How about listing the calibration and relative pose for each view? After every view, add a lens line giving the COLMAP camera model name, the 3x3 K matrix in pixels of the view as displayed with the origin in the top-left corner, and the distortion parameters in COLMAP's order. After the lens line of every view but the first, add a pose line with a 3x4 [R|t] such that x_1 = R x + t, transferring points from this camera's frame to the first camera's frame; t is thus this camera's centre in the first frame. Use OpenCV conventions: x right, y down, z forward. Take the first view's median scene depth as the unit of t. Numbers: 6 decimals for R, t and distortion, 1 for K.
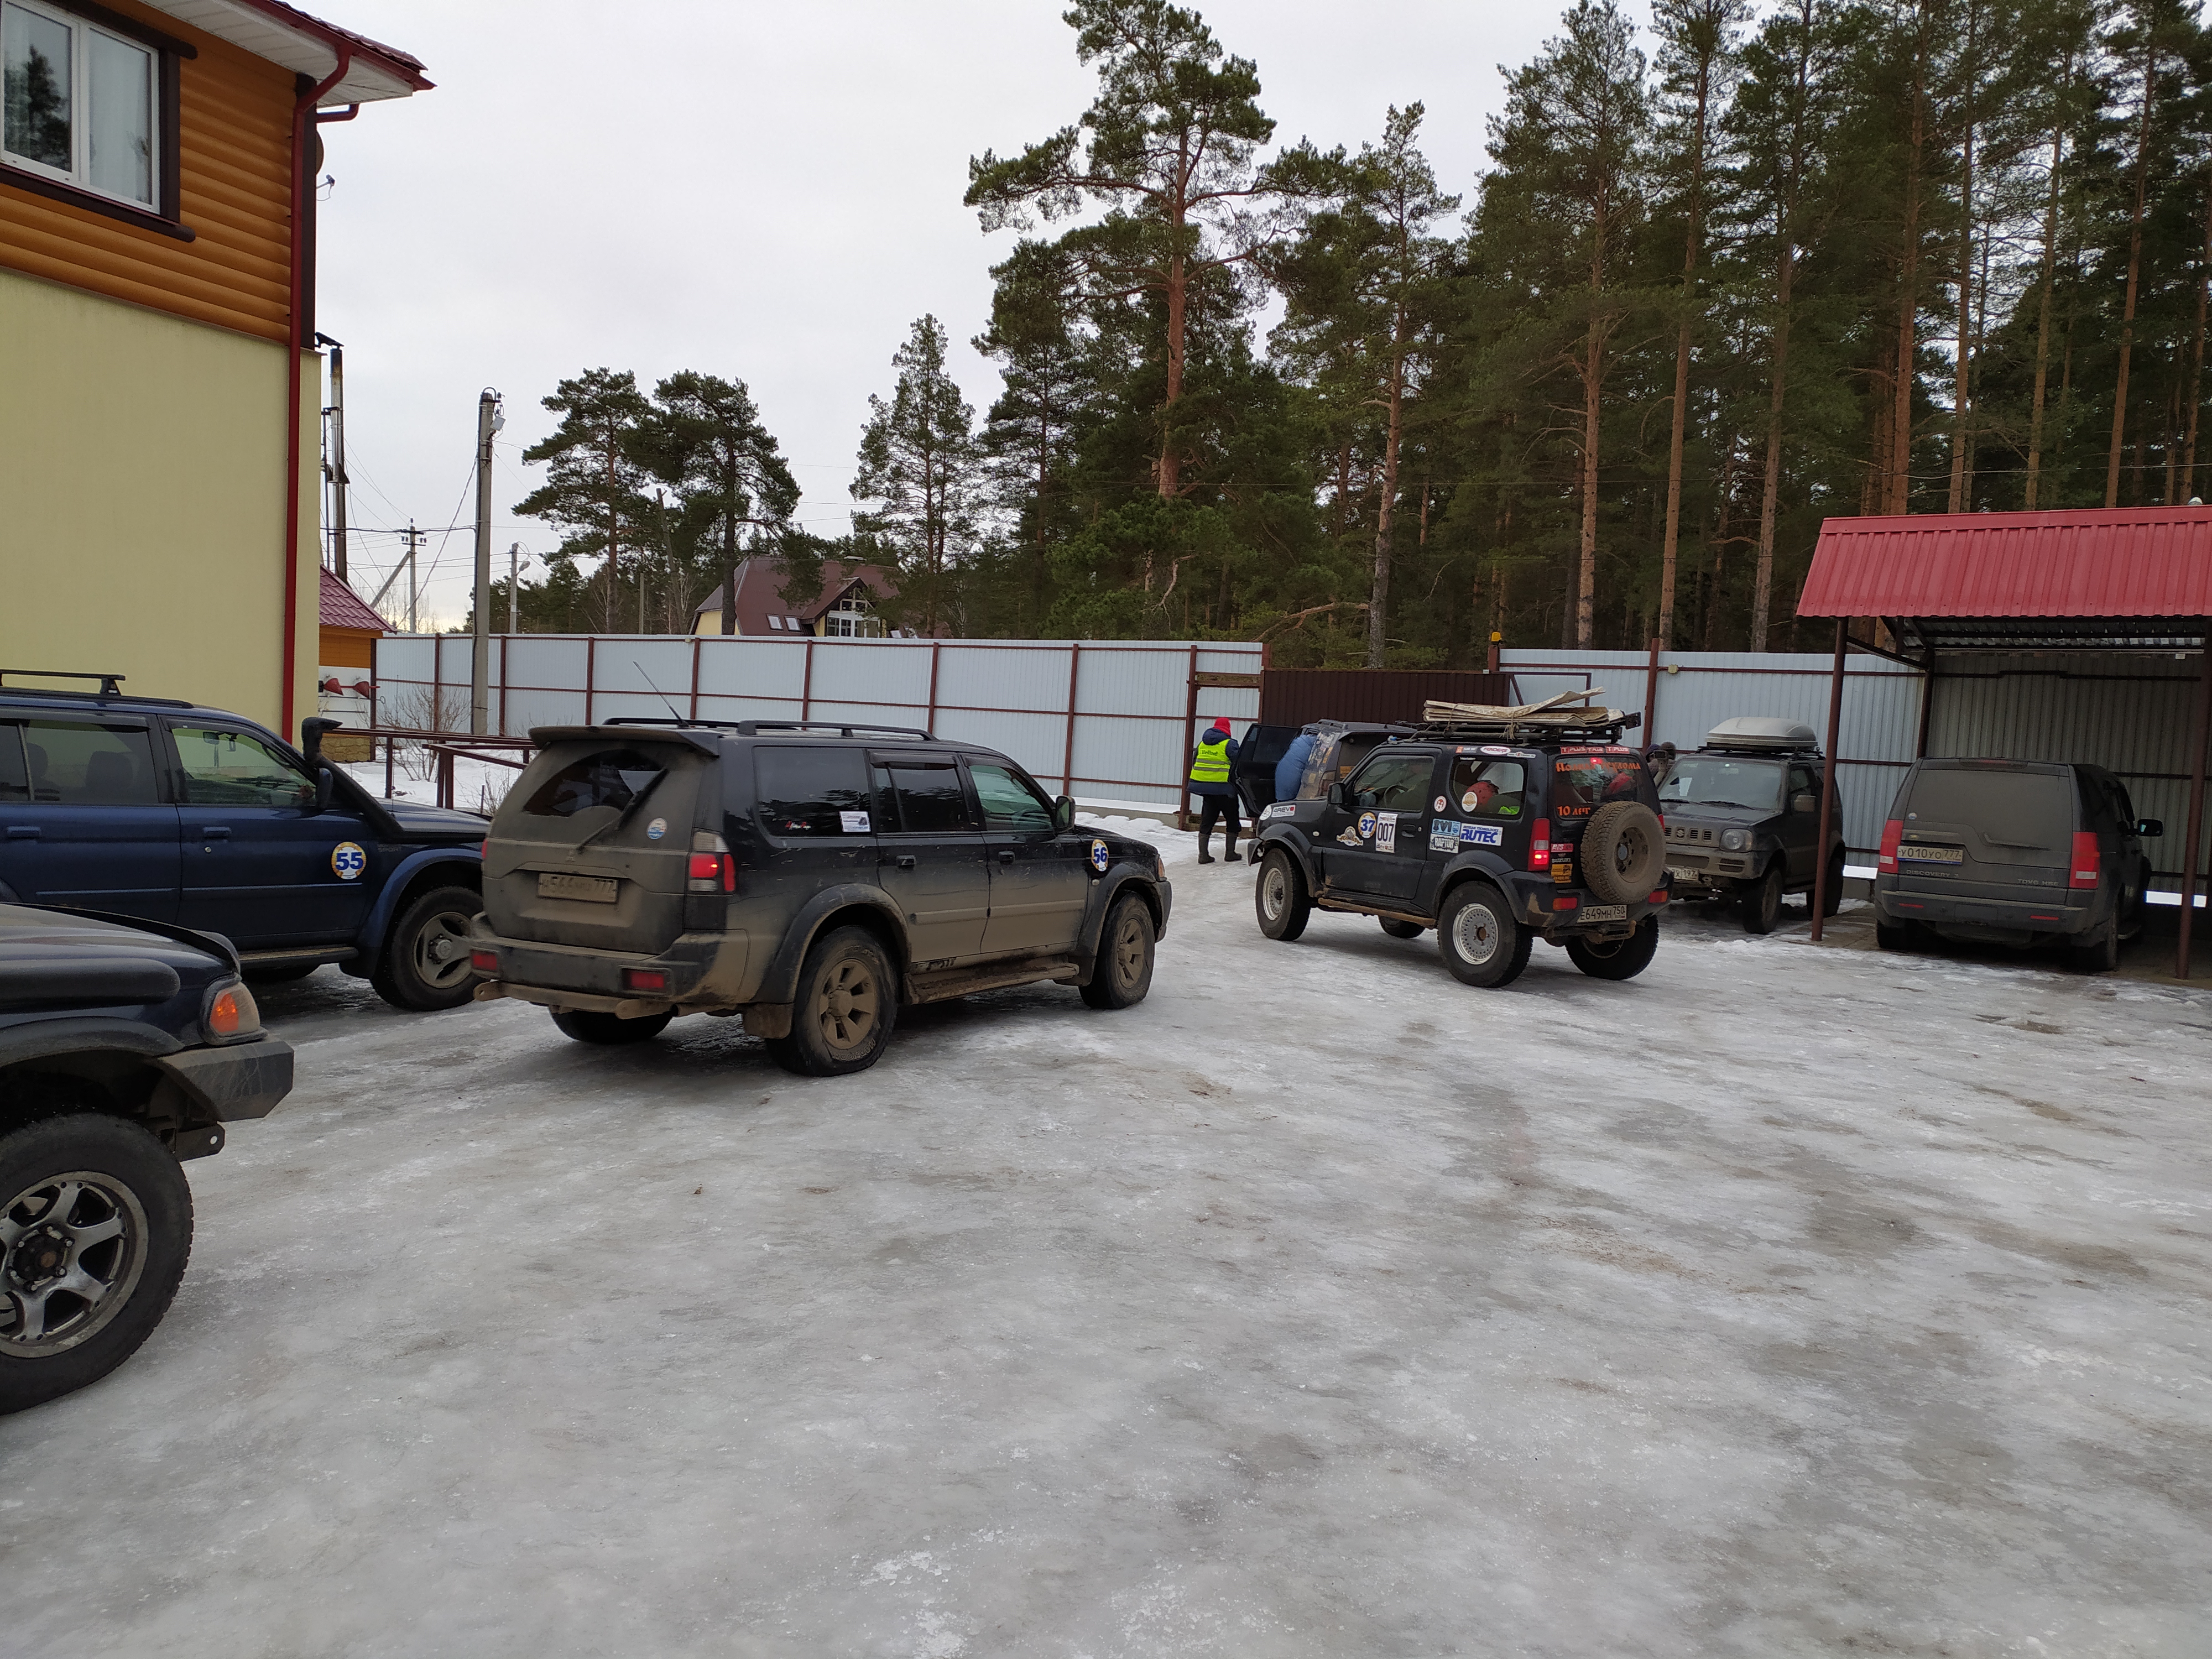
lens RADIAL K [[1608.2, 0, 1103.8], [0, 1608.2, 858.6], [0, 0, 1]] dist [0.065721, -0.051649]
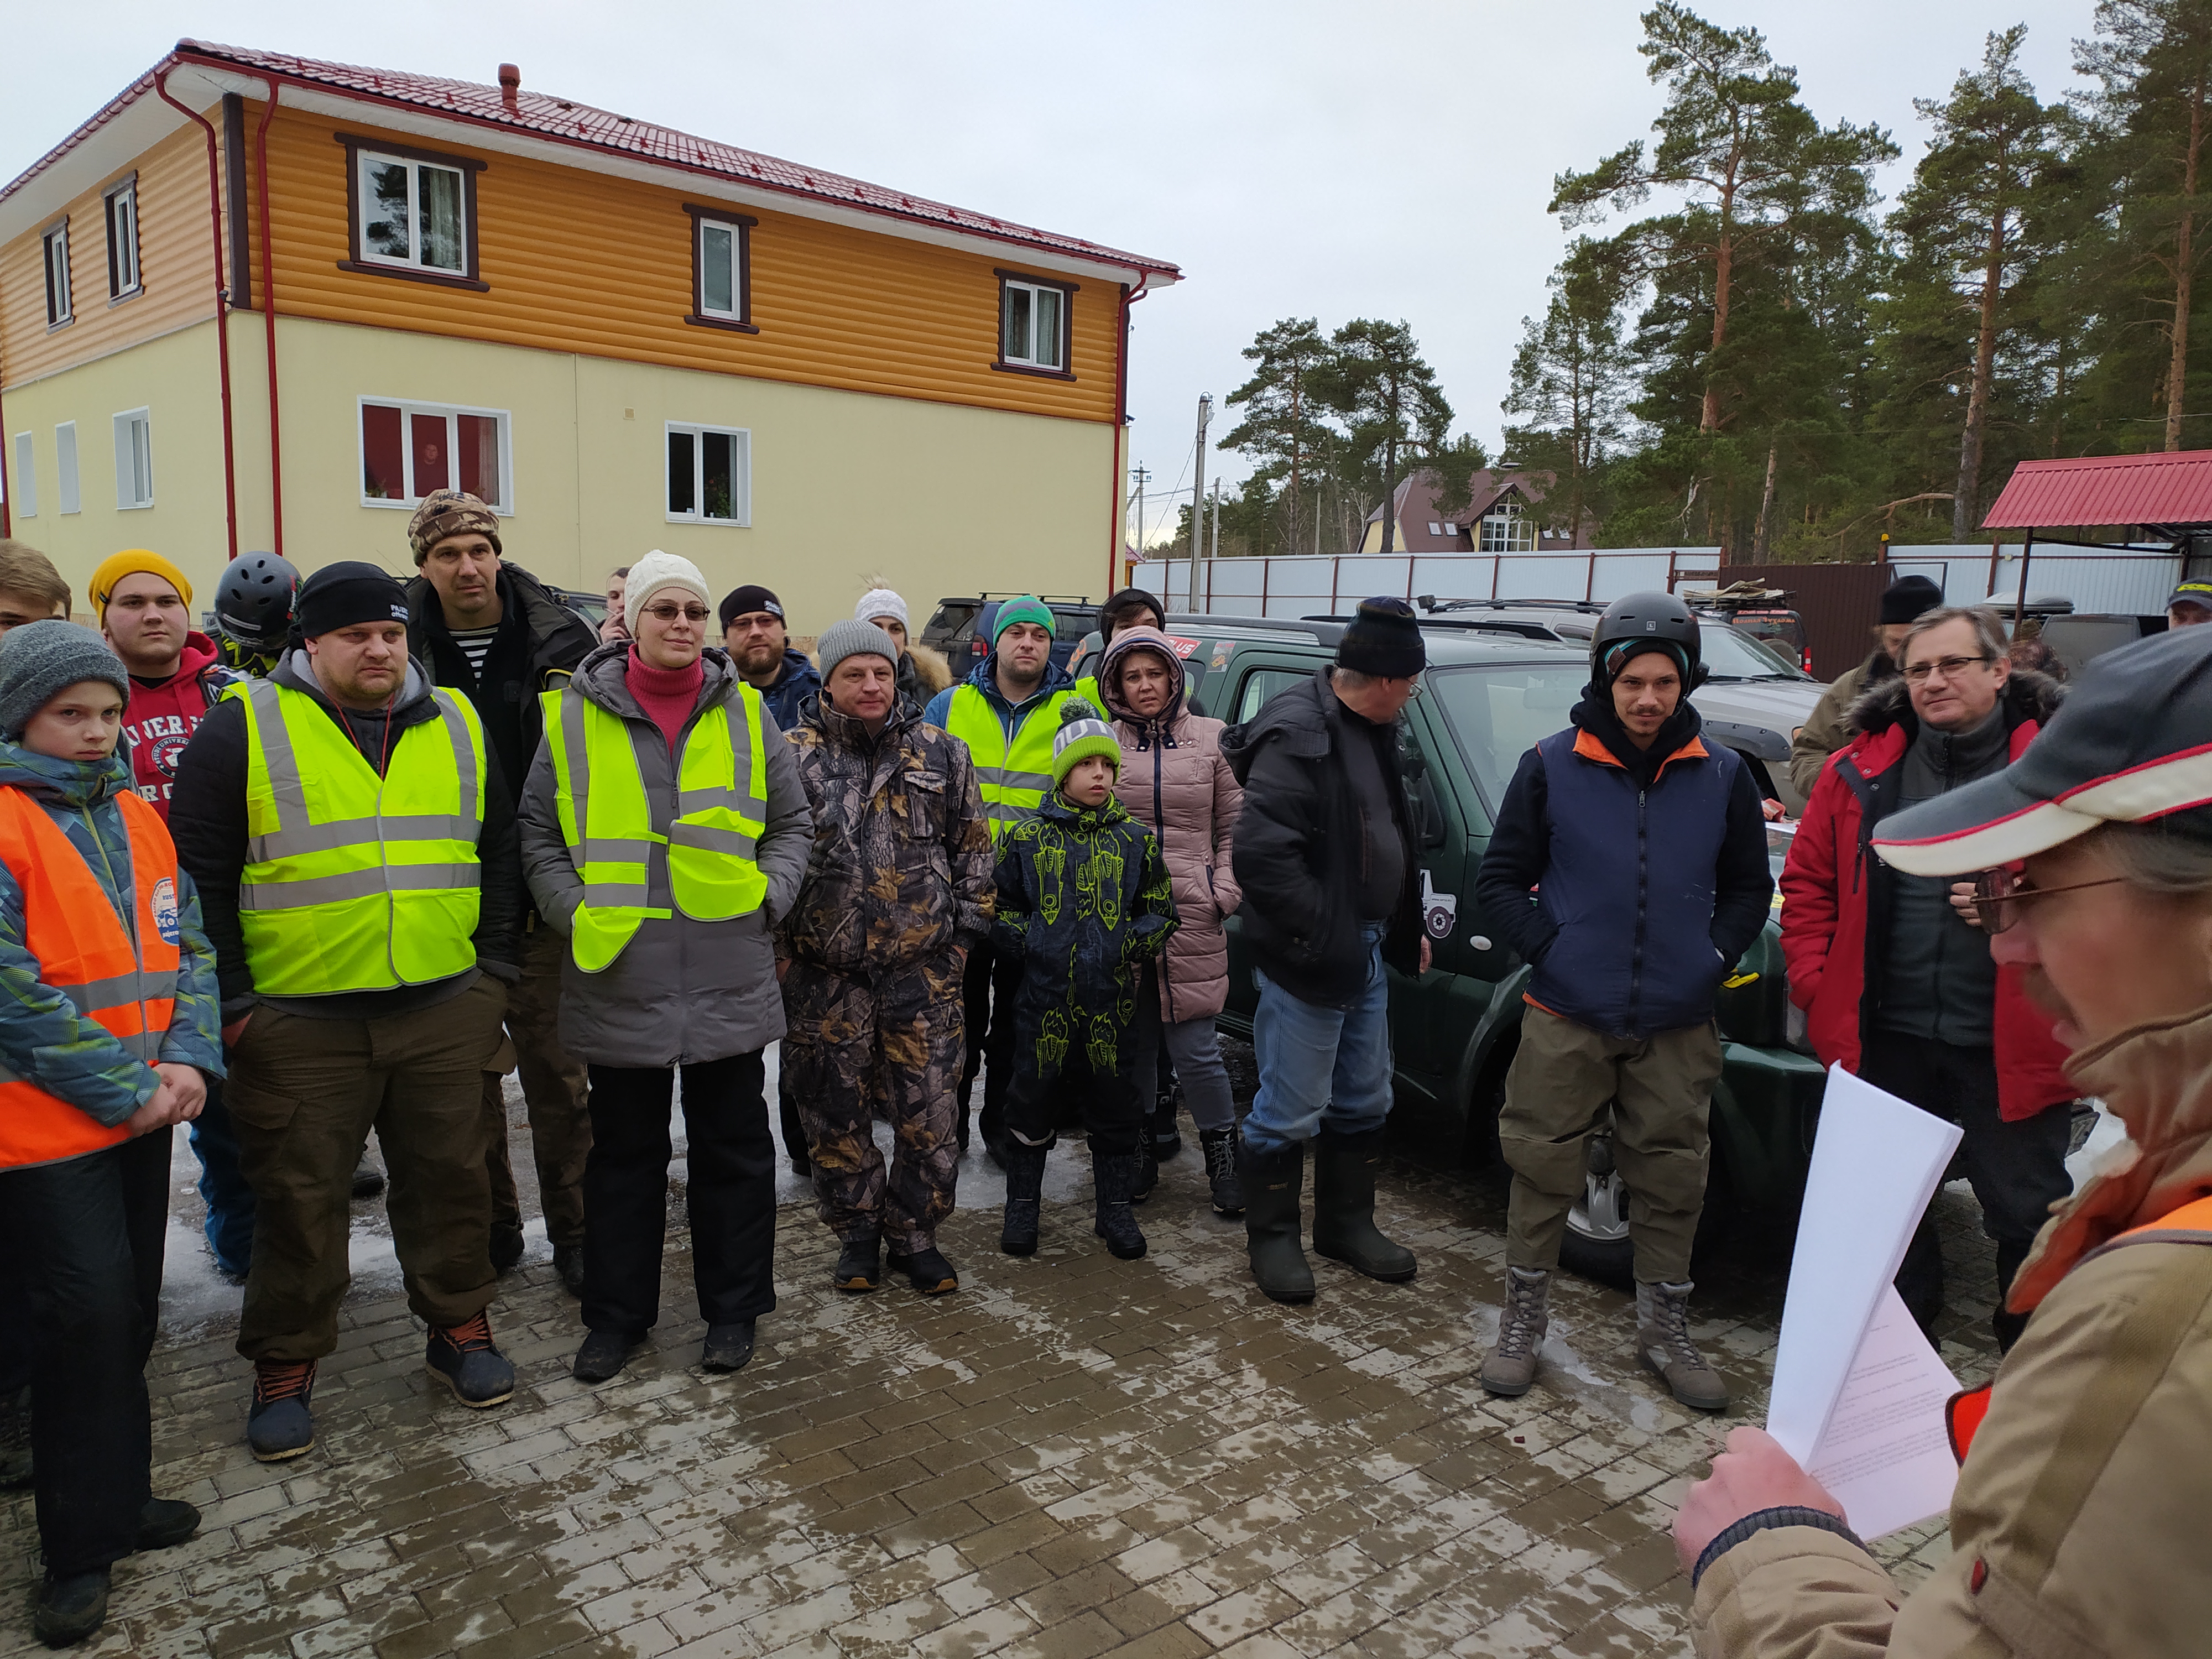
lens RADIAL K [[1661.9, 0, 1124.8], [0, 1661.9, 843.2], [0, 0, 1]] dist [0.059536, -0.062494]
pose [[0.920979, 0.031389, -0.388345, 0.065178], [-0.012994, 0.998669, 0.049904, 0.018769], [0.389394, -0.040914, 0.920162, -0.183032]]
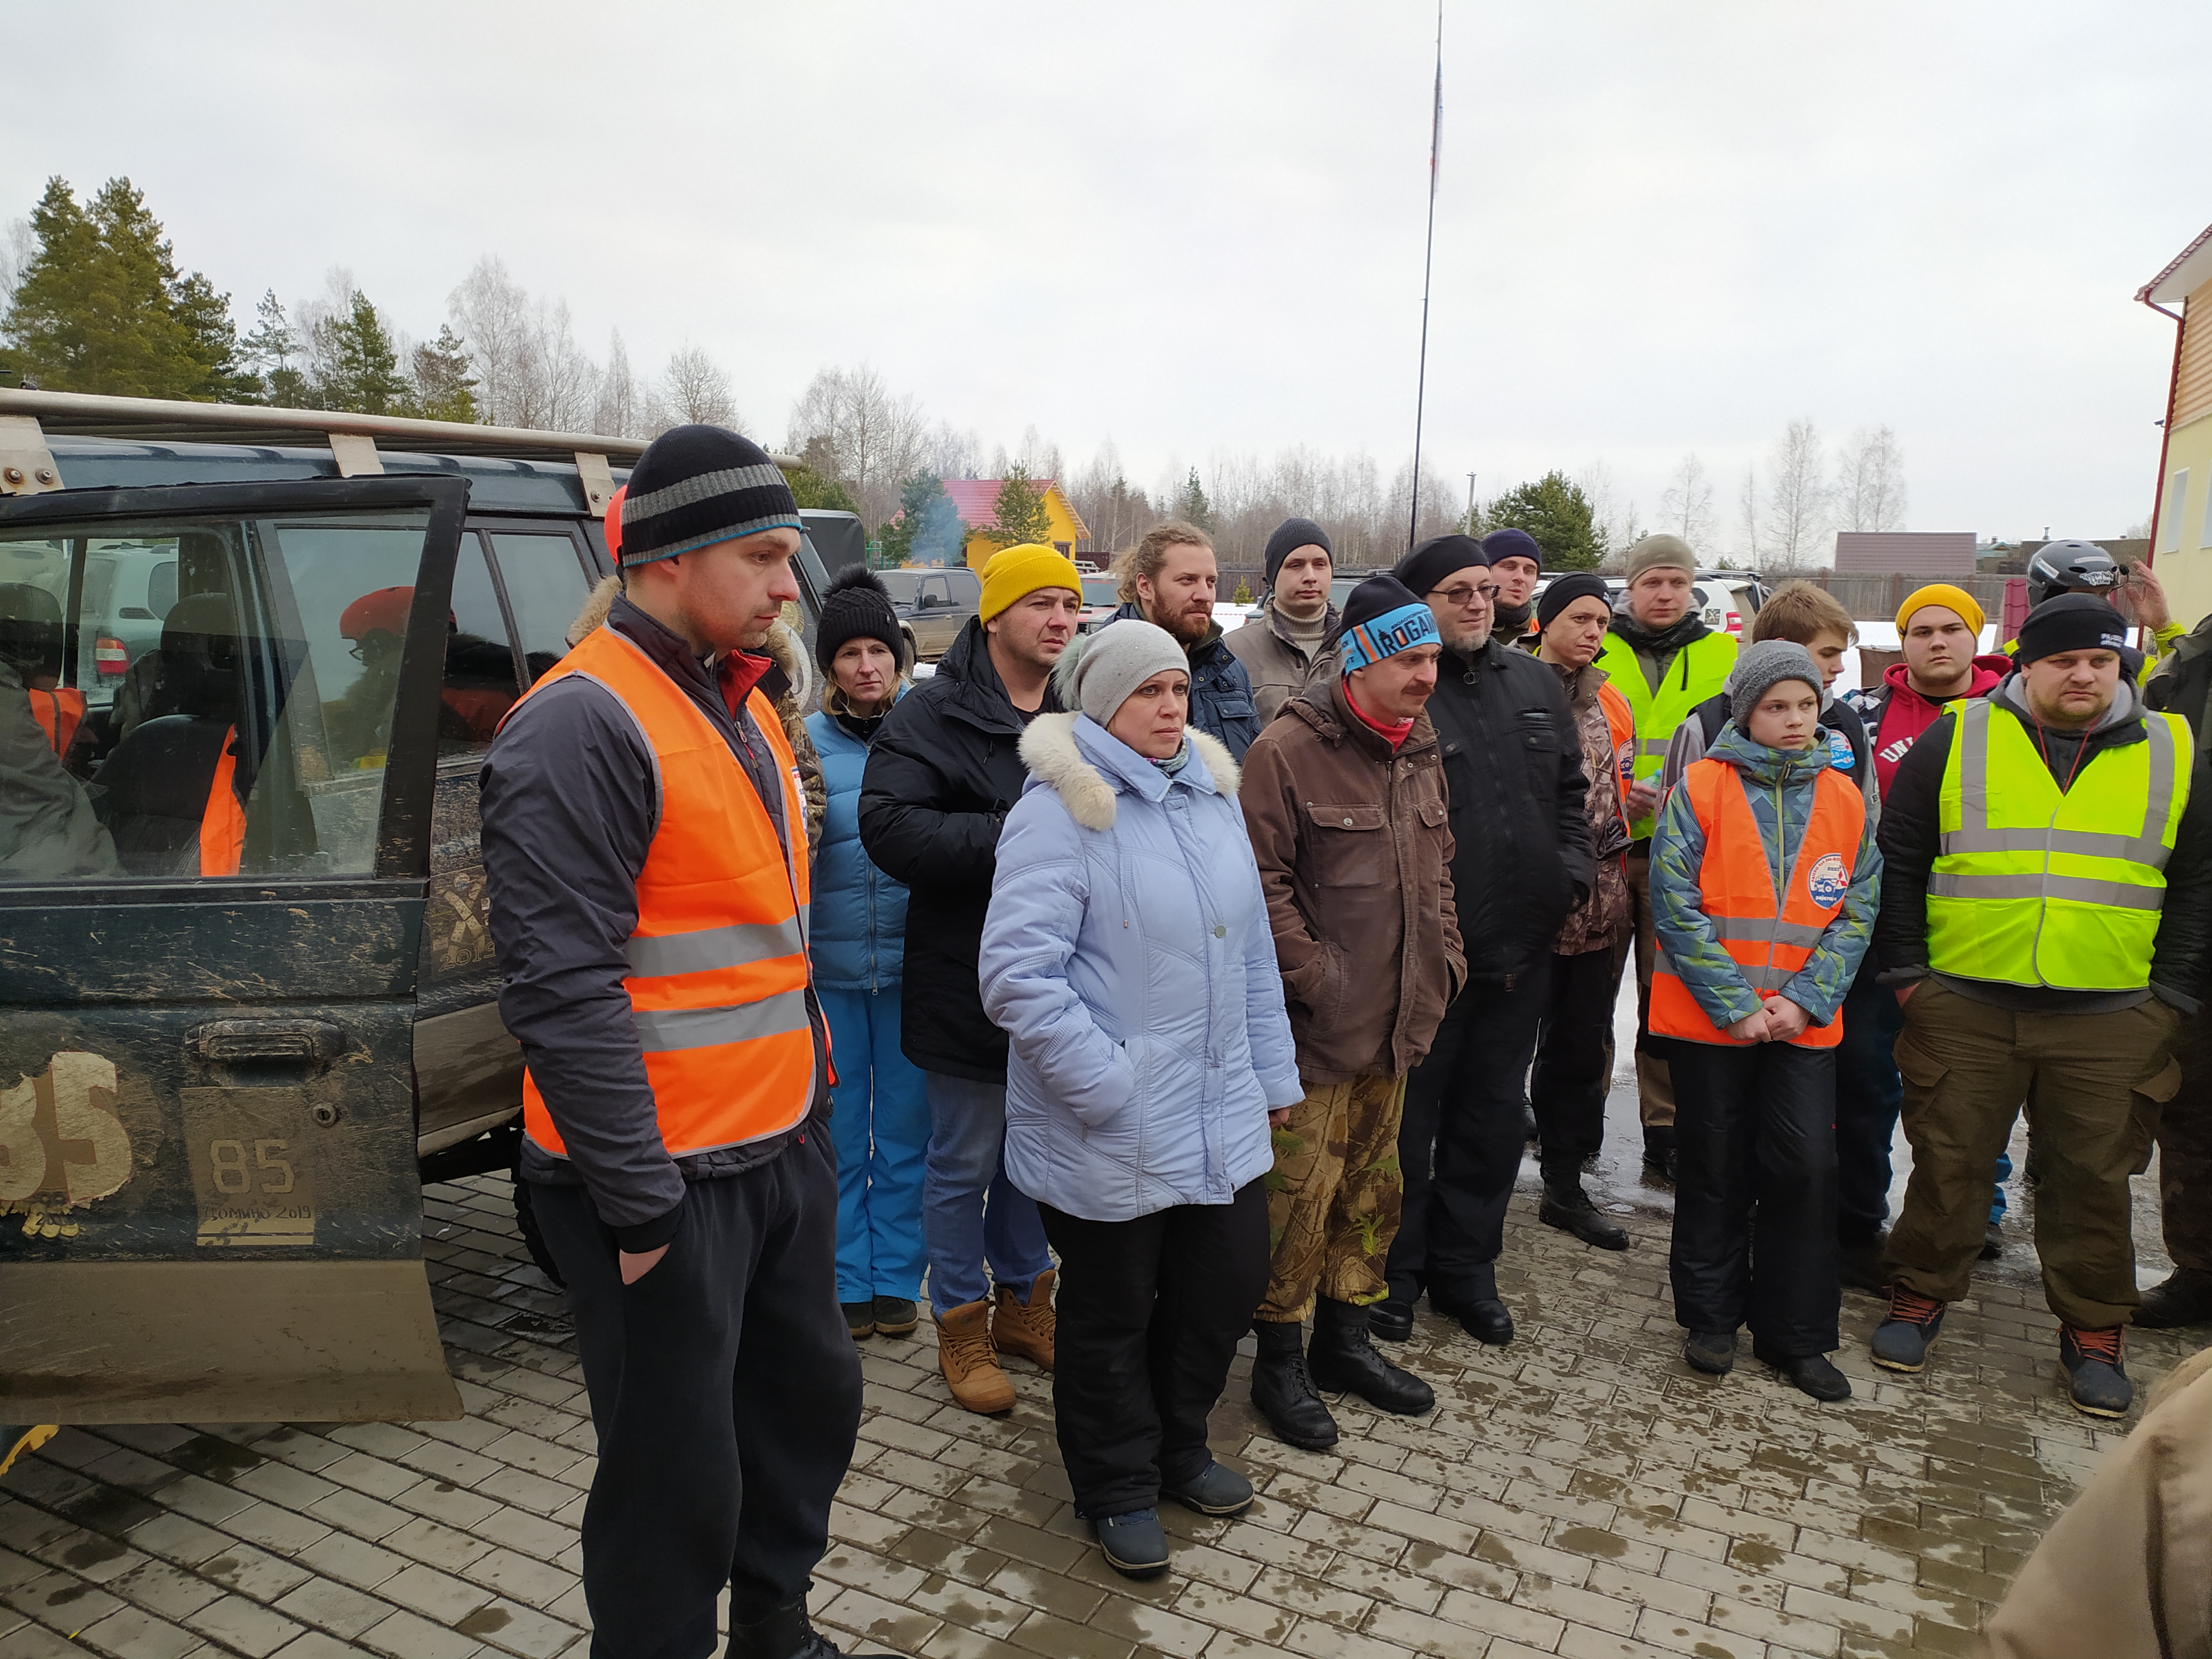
lens RADIAL K [[1648.3, 0, 1096.1], [0, 1648.3, 863.3], [0, 0, 1]] dist [0.004931, 0.006739]
pose [[0.027079, 0.116124, -0.992865, 0.075967], [-0.099065, 0.988652, 0.112930, 0.018889], [0.994712, 0.095300, 0.038275, -0.179038]]
